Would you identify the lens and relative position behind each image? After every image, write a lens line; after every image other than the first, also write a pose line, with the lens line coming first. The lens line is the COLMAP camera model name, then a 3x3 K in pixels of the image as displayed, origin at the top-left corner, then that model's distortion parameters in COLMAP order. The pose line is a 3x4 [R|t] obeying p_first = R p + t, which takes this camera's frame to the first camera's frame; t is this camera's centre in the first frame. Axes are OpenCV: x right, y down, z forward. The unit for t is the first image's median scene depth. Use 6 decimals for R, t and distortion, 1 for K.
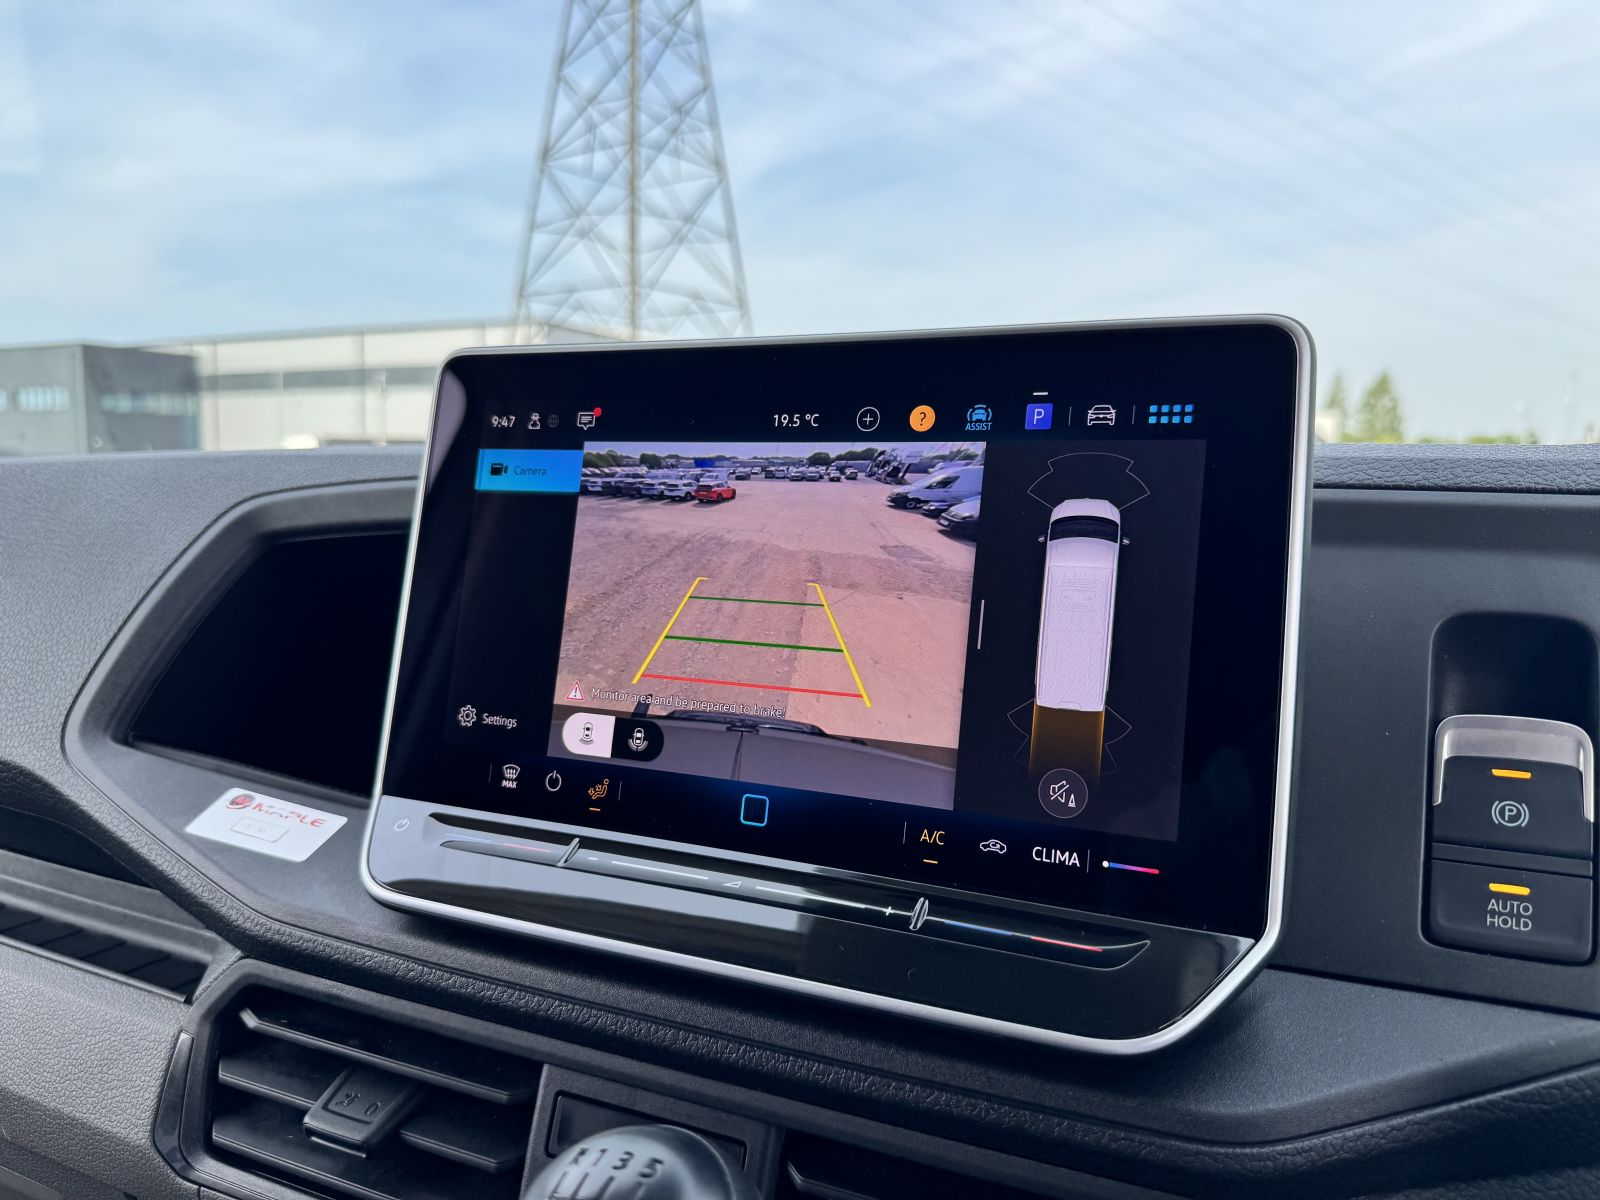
lens RADIAL K [[1174.5, 0, 798.5], [0, 1174.5, 605.3], [0, 0, 1]] dist [-0.030270, 0.000924]
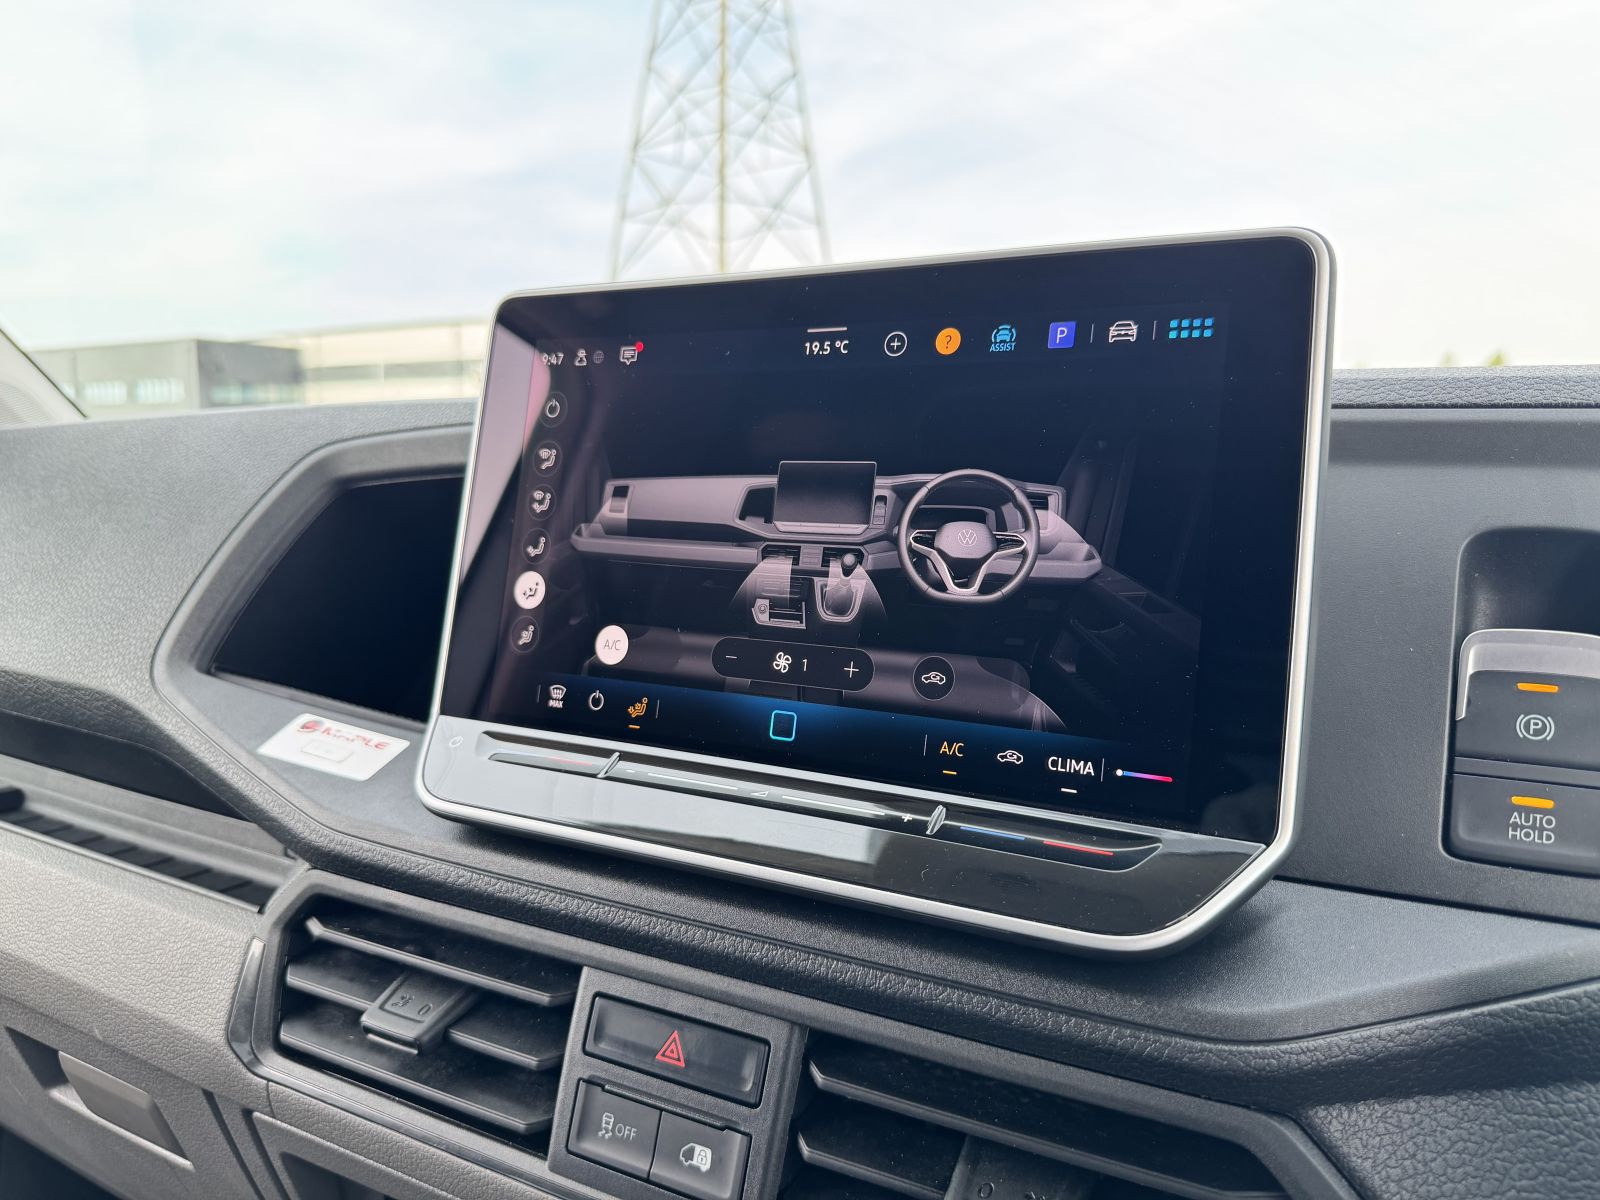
lens RADIAL K [[1175.2, 0, 795.1], [0, 1175.2, 598.6], [0, 0, 1]] dist [-0.031641, 0.001159]
pose [[0.997010, 0.004416, -0.077141, 0.051008], [-0.003938, 0.999972, 0.006341, 0.055877], [0.077167, -0.006018, 0.997000, -0.027779]]
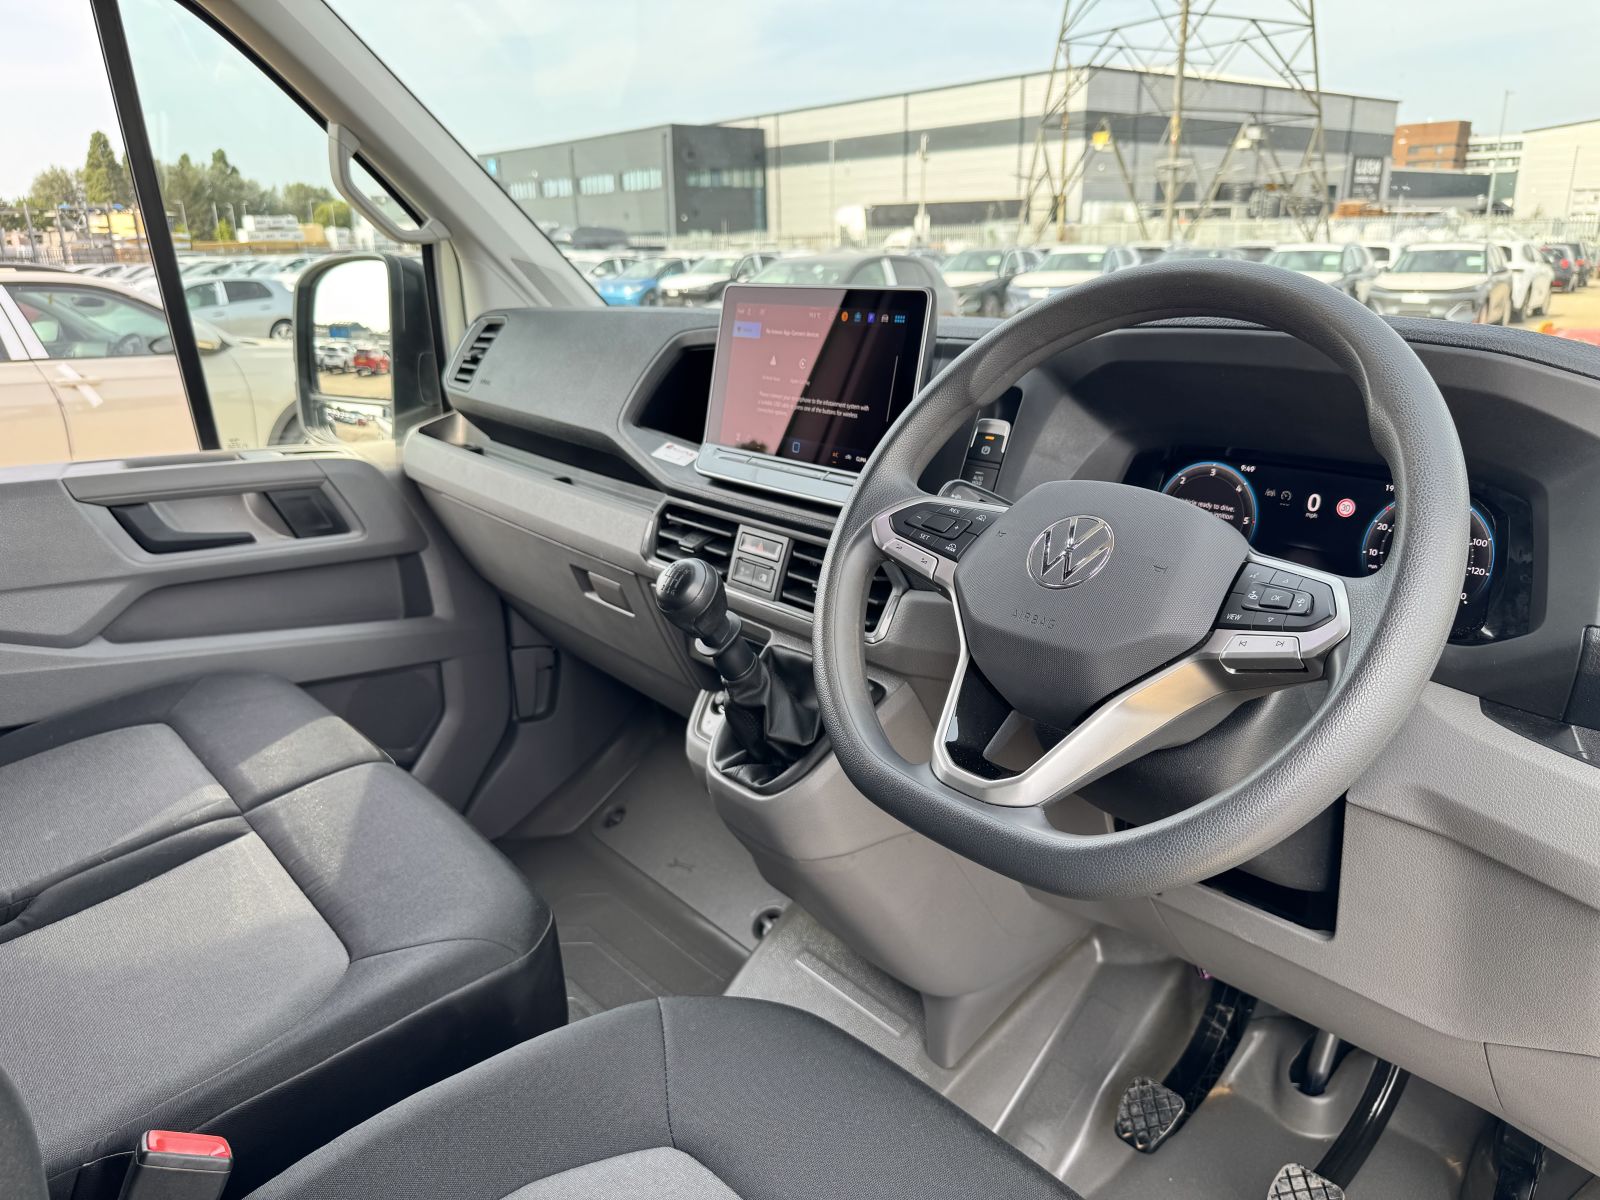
lens RADIAL K [[1115.7, 0, 807.1], [0, 1115.7, 603.4], [0, 0, 1]] dist [0.056799, -0.002947]
pose [[0.905889, 0.100701, -0.411370, 1.248076], [-0.015303, 0.978469, 0.205825, -0.030970], [0.423240, -0.180159, 0.887925, -1.708346]]
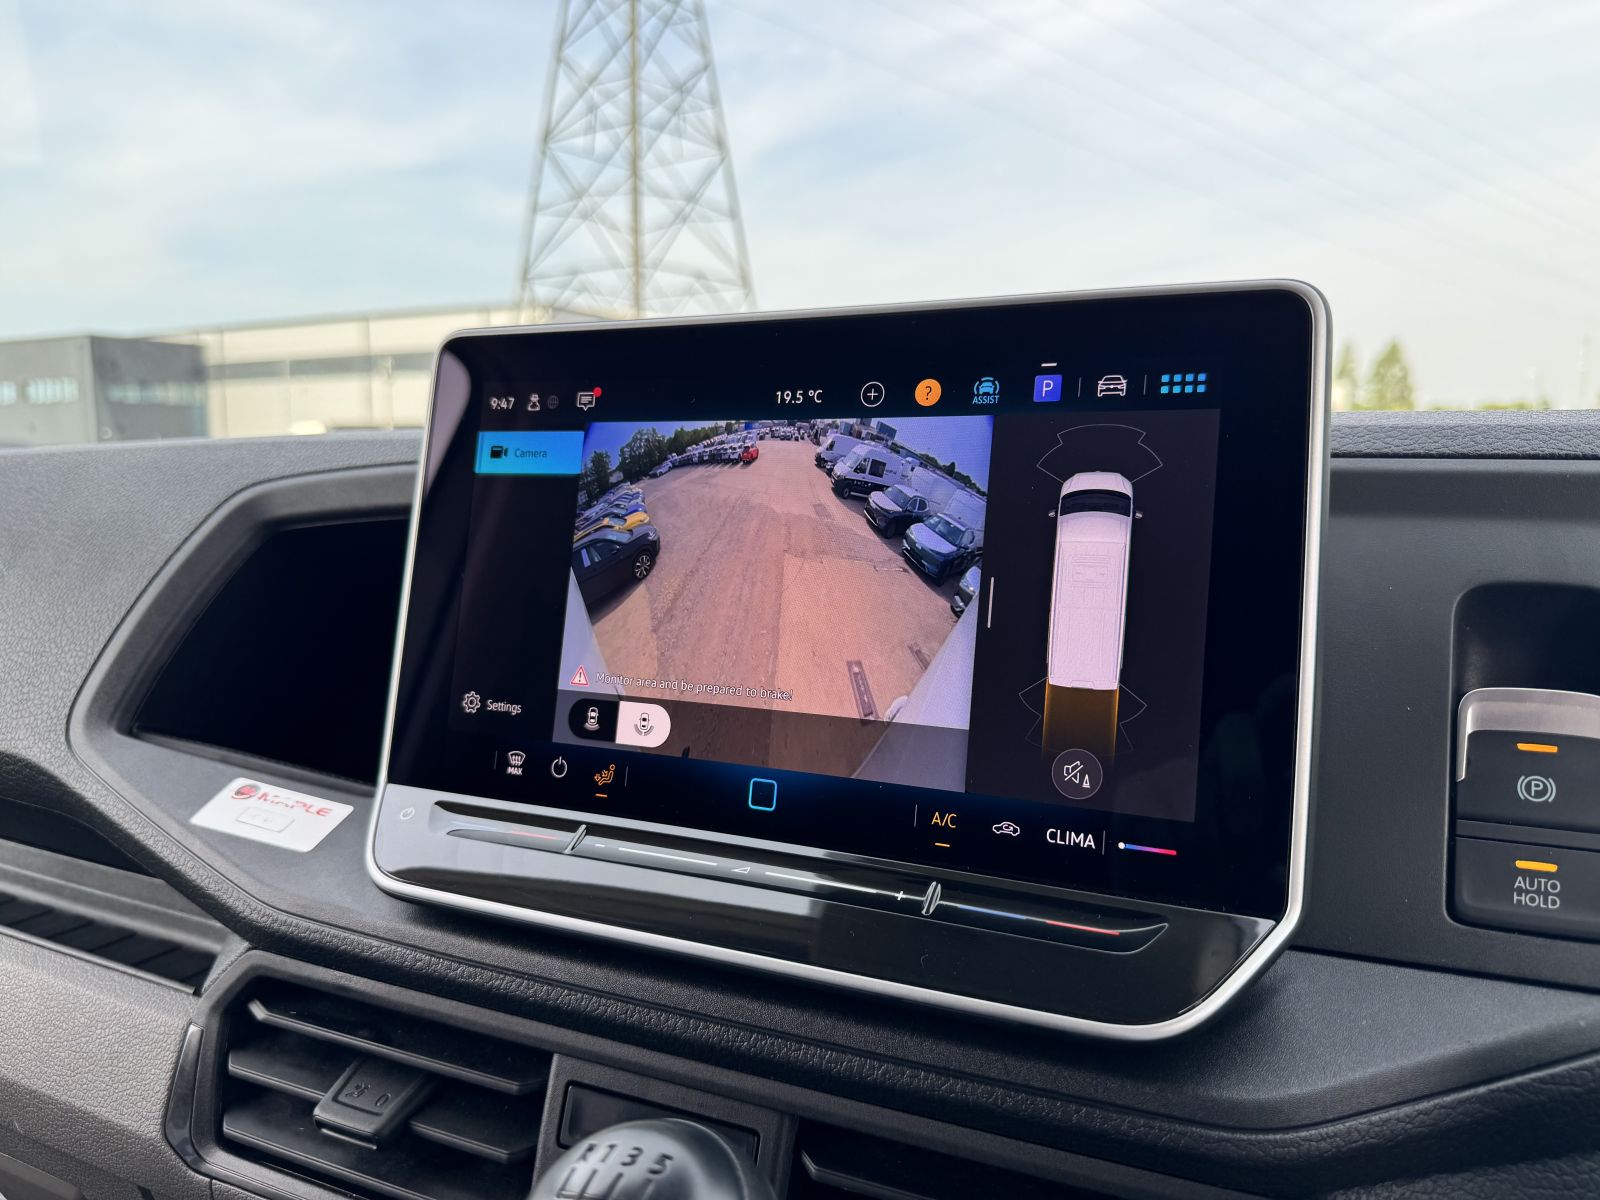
lens RADIAL K [[1175.2, 0, 795.1], [0, 1175.2, 598.6], [0, 0, 1]] dist [-0.031641, 0.001159]
pose [[0.999832, -0.014896, -0.010680, 0.002496], [0.015023, 0.999816, 0.011958, -0.001046], [0.010500, -0.012117, 0.999871, 0.017769]]
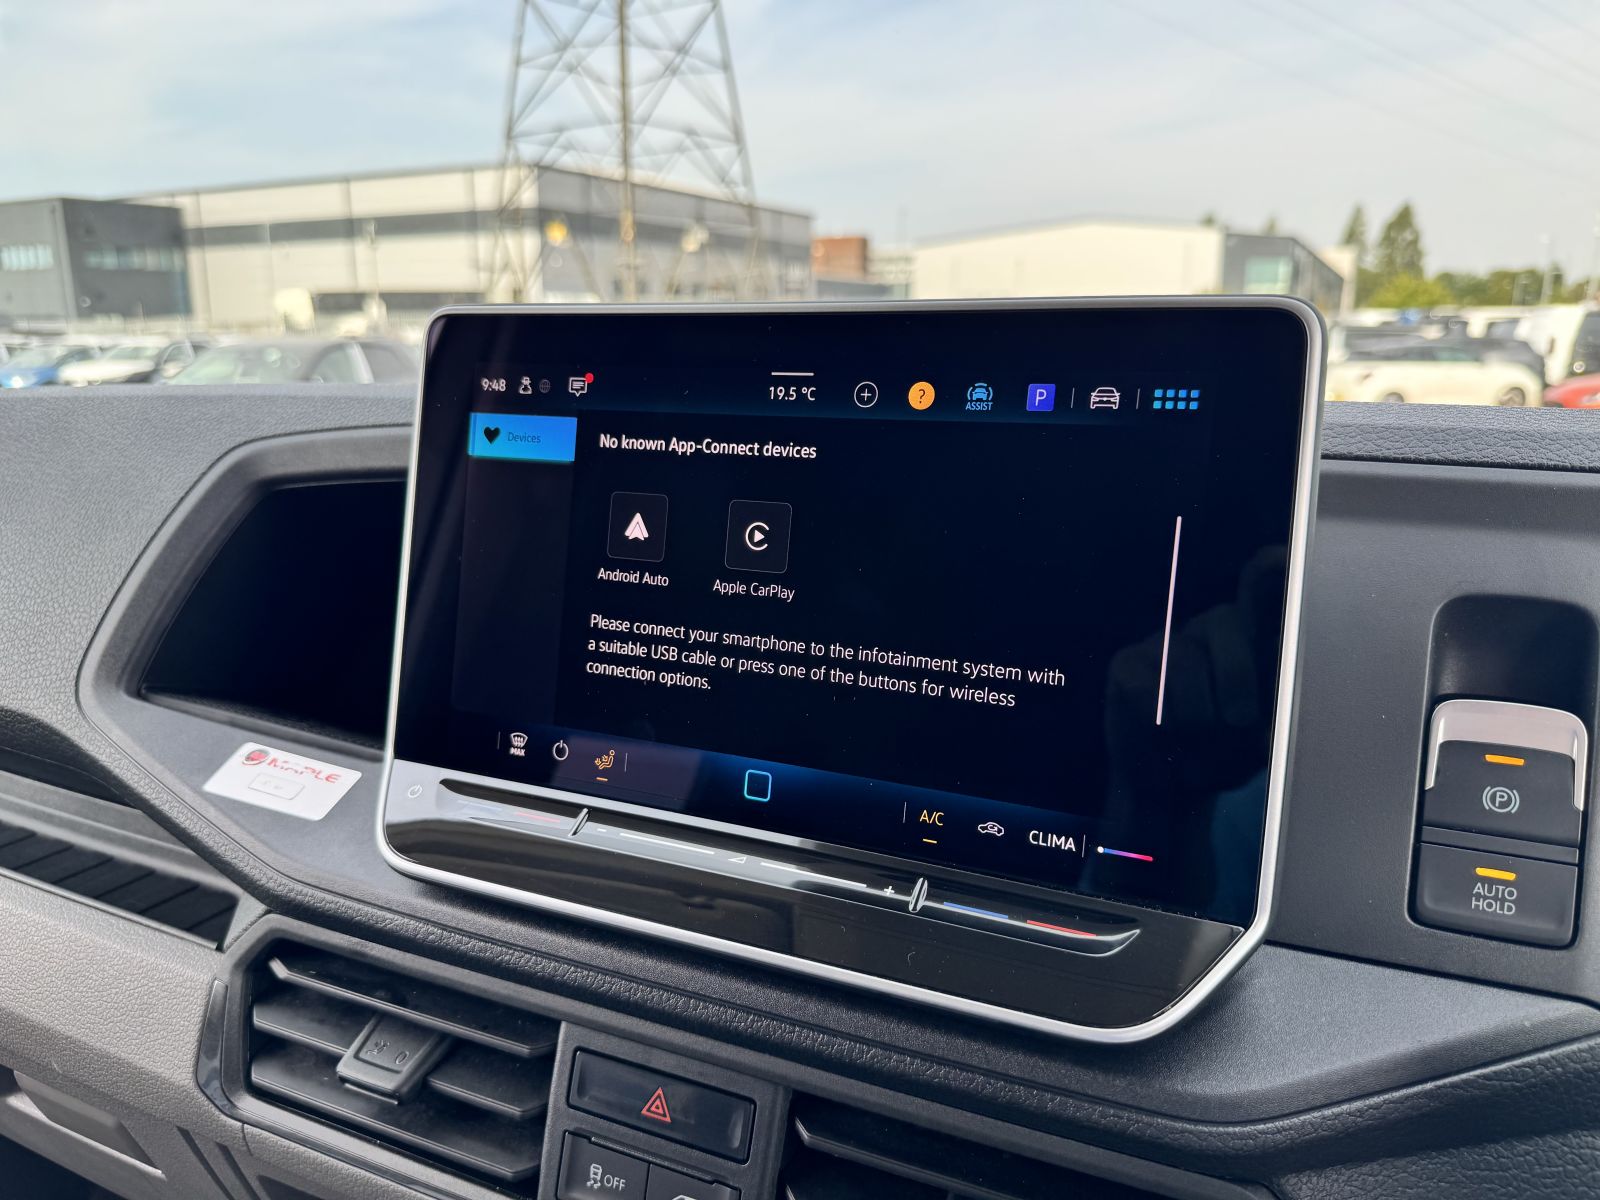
lens RADIAL K [[1174.1, 0, 793.5], [0, 1174.1, 606.5], [0, 0, 1]] dist [-0.029367, 0.000503]
pose [[0.999841, -0.014959, -0.009711, 0.005736], [0.016073, 0.991755, 0.127133, -0.107122], [0.007730, -0.127269, 0.991838, 0.008185]]
